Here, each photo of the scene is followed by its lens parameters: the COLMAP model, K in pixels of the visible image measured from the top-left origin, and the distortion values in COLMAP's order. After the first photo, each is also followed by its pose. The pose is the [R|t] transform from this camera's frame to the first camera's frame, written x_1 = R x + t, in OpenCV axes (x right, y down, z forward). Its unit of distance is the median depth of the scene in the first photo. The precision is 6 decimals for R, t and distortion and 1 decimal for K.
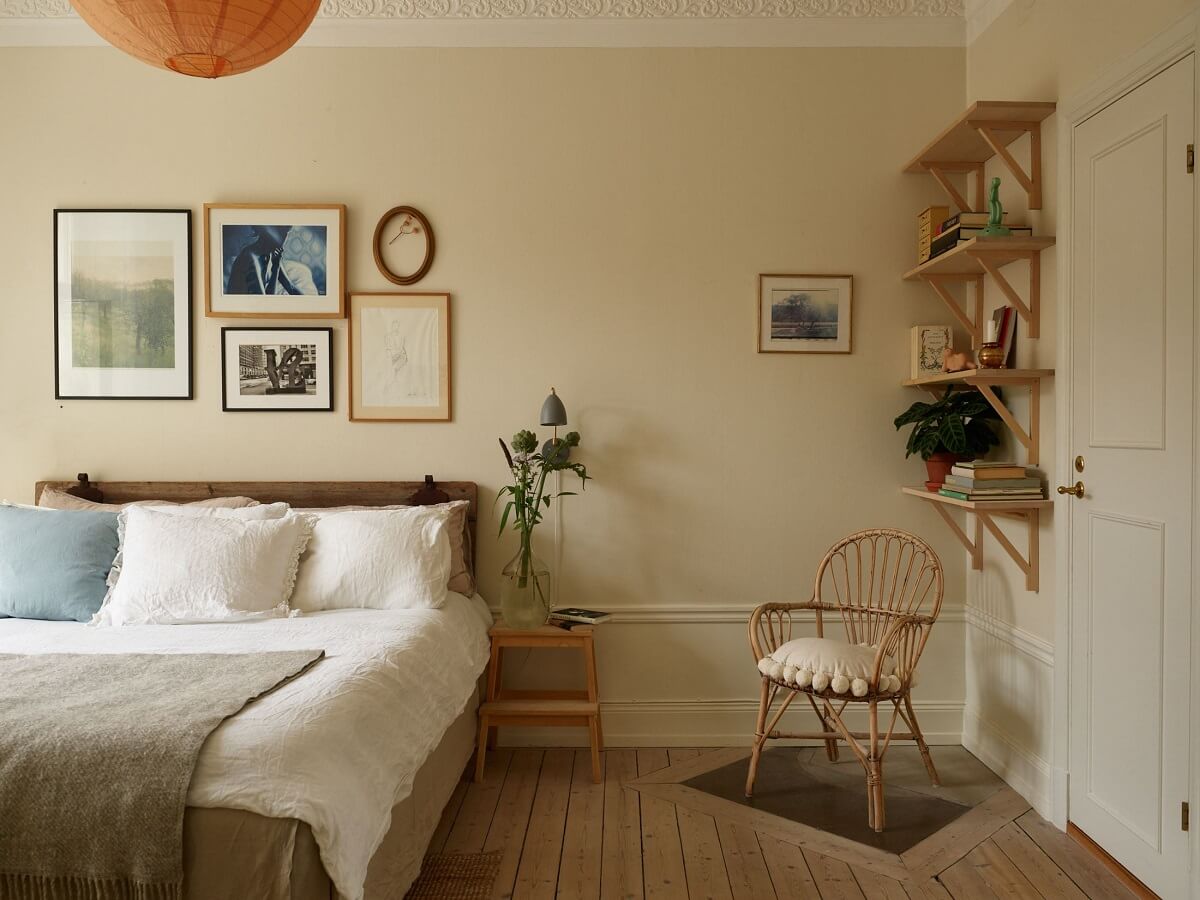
lens RADIAL K [[1040.1, 0, 645.2], [0, 1040.1, 443.3], [0, 0, 1]] dist [-0.006938, -0.005870]
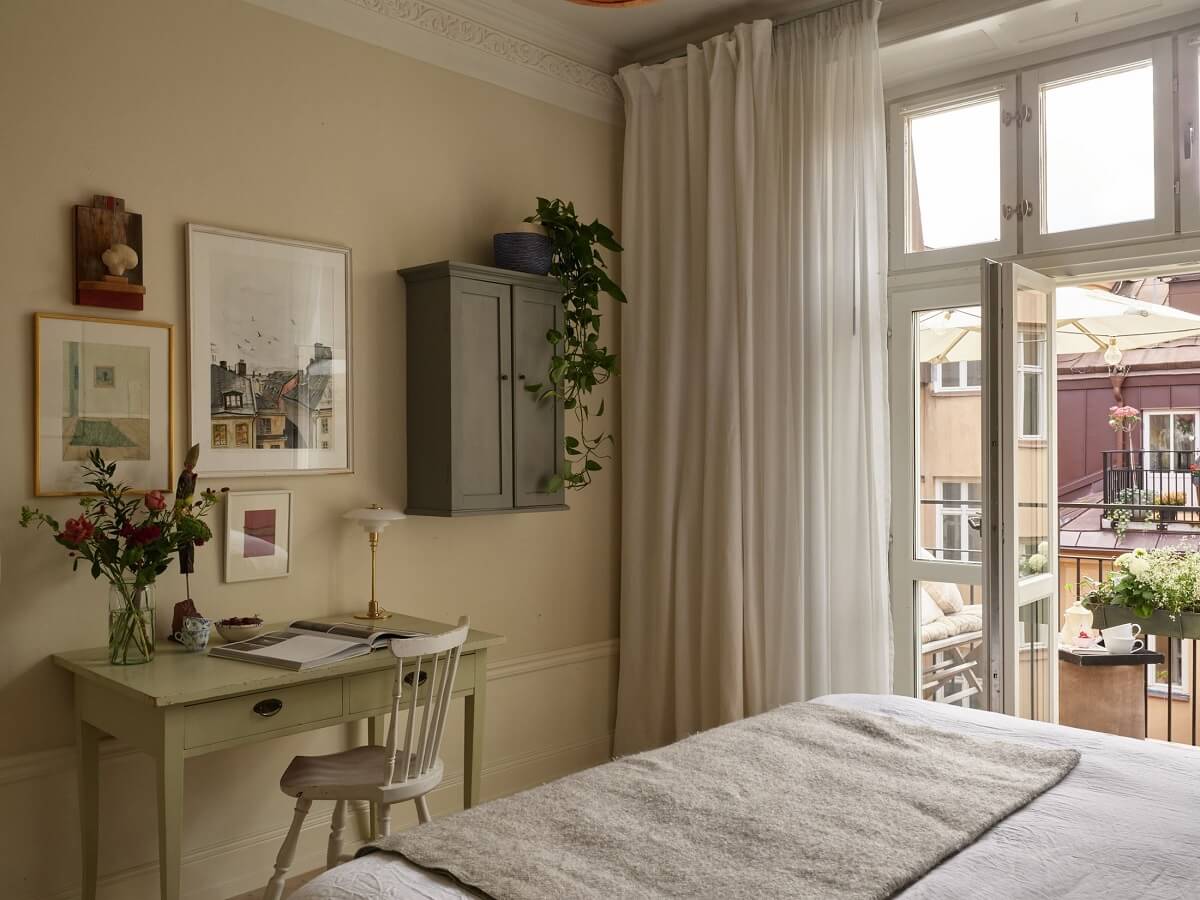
lens RADIAL K [[1042.6, 0, 594.7], [0, 1042.6, 450.2], [0, 0, 1]] dist [0.007252, -0.008642]
pose [[-0.690958, 0.001833, -0.722893, 0.050419], [-0.004313, 0.999969, 0.006658, -0.035420], [0.722882, 0.007718, -0.690928, 0.876468]]
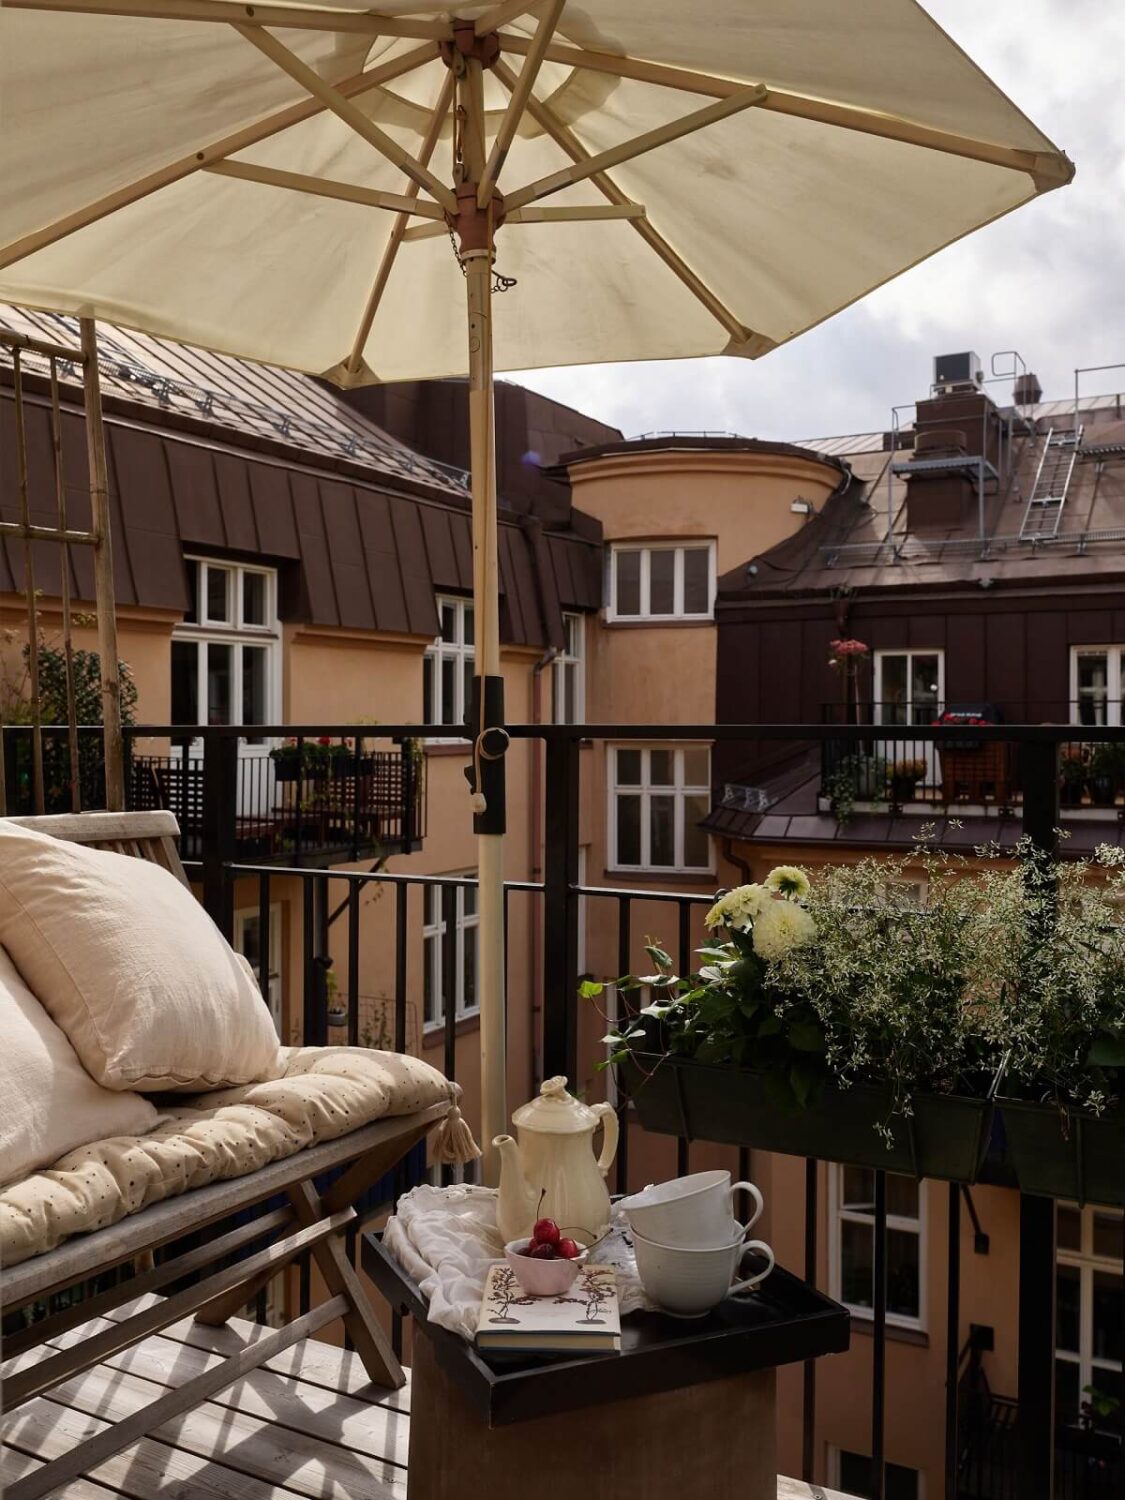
lens RADIAL K [[1303.2, 0, 552.4], [0, 1303.2, 728.7], [0, 0, 1]] dist [0.007252, -0.008642]
pose [[-0.502621, 0.004130, -0.864497, -0.812851], [-0.010487, 0.999886, 0.010875, 0.030682], [0.864443, 0.014532, -0.502521, 0.657200]]
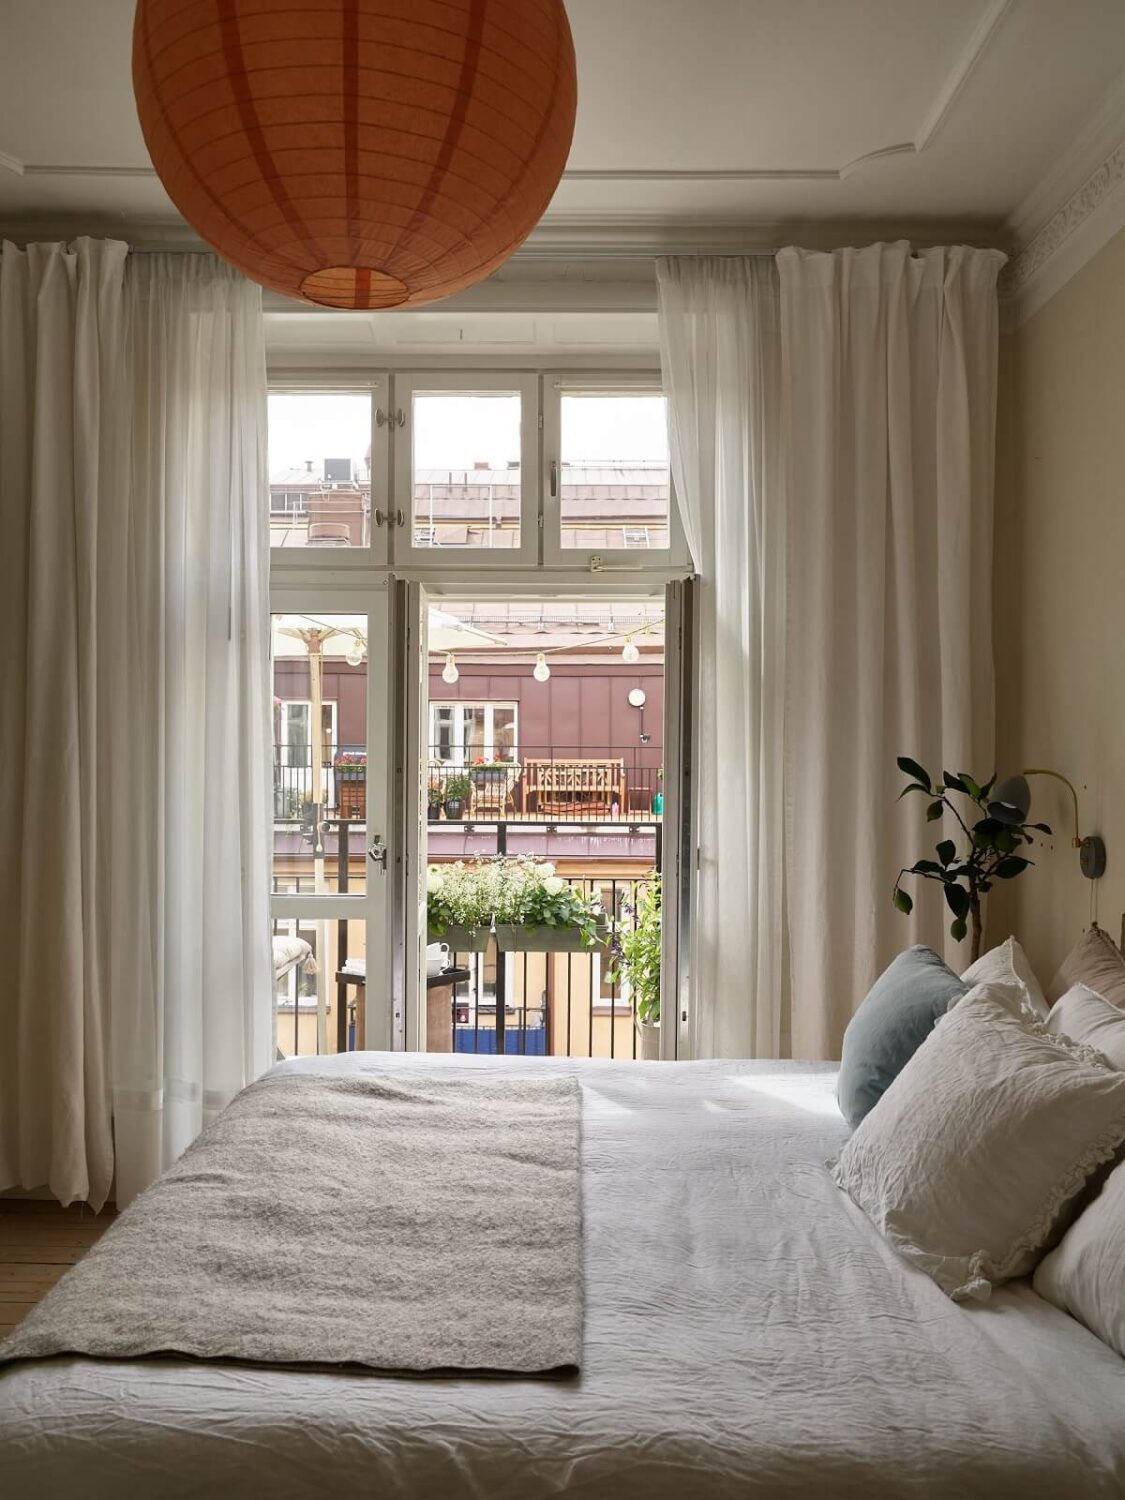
lens RADIAL K [[1303.2, 0, 552.4], [0, 1303.2, 728.7], [0, 0, 1]] dist [0.007252, -0.008642]
pose [[-0.029705, -0.005770, -0.999542, 0.206228], [-0.018104, 0.999822, -0.005234, -0.064082], [0.999395, 0.017941, -0.029804, 0.679219]]
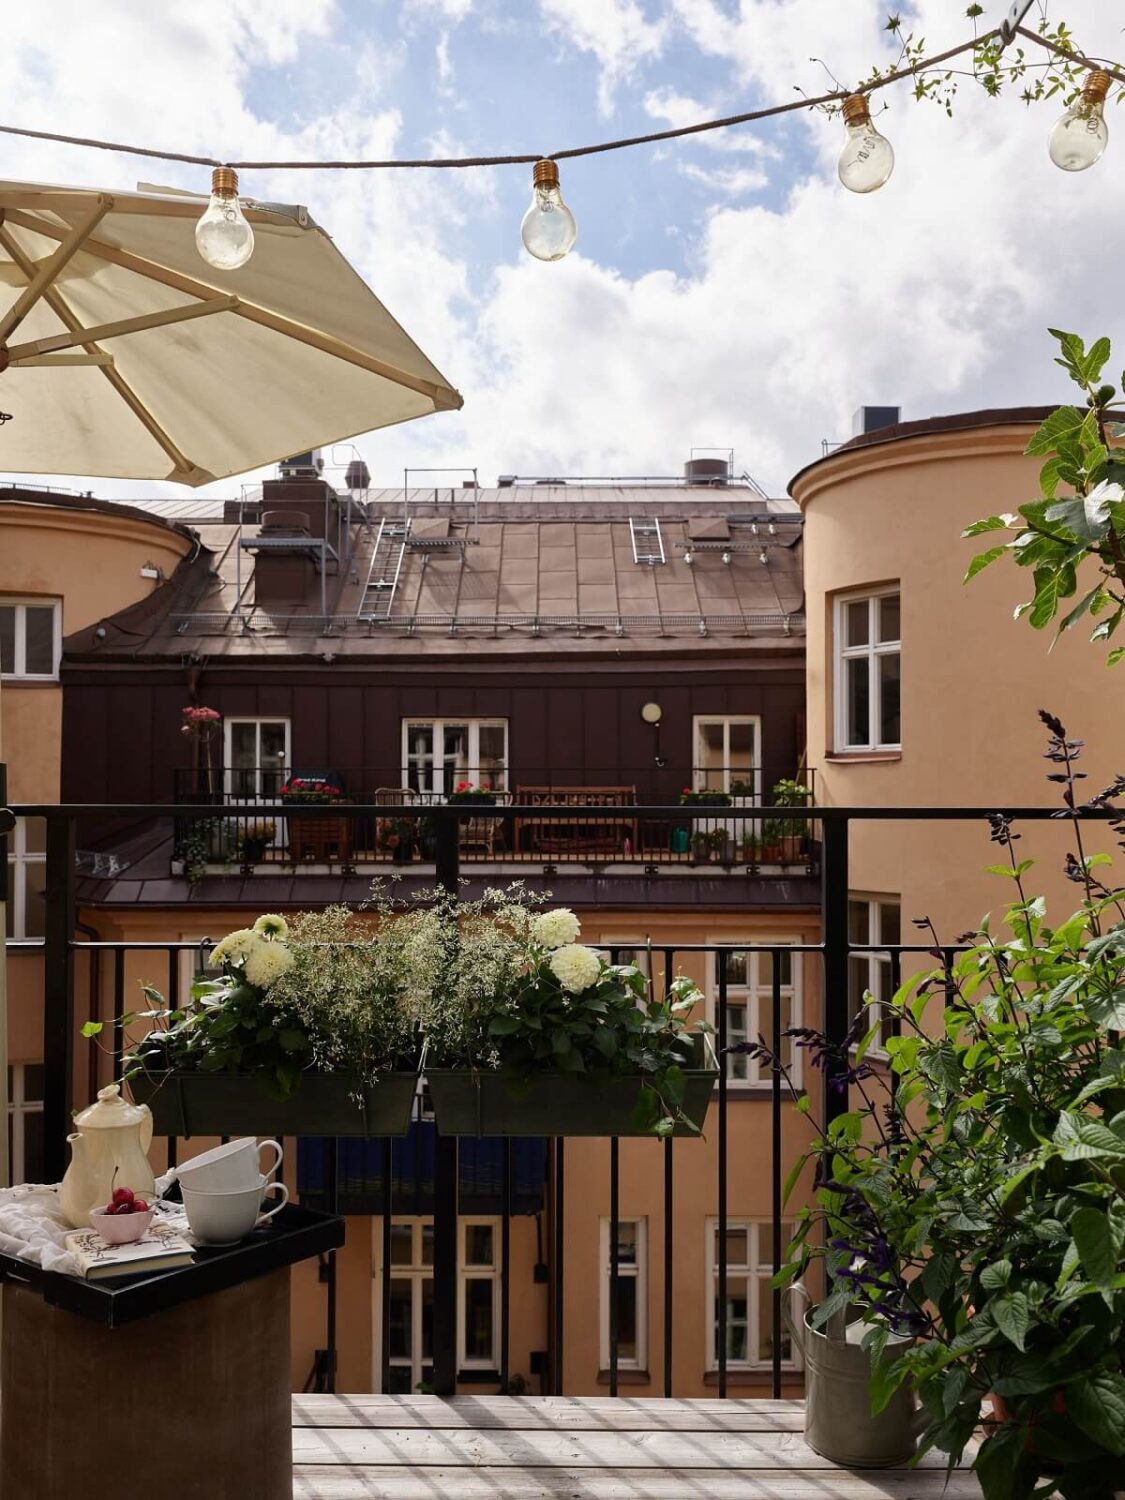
lens RADIAL K [[1305.3, 0, 541.3], [0, 1305.3, 771.5], [0, 0, 1]] dist [-0.000139, -0.007696]
pose [[-0.033999, -0.010340, -0.999368, -0.663626], [-0.013525, 0.999860, -0.009885, 0.022325], [0.999330, 0.013180, -0.034134, 0.643970]]
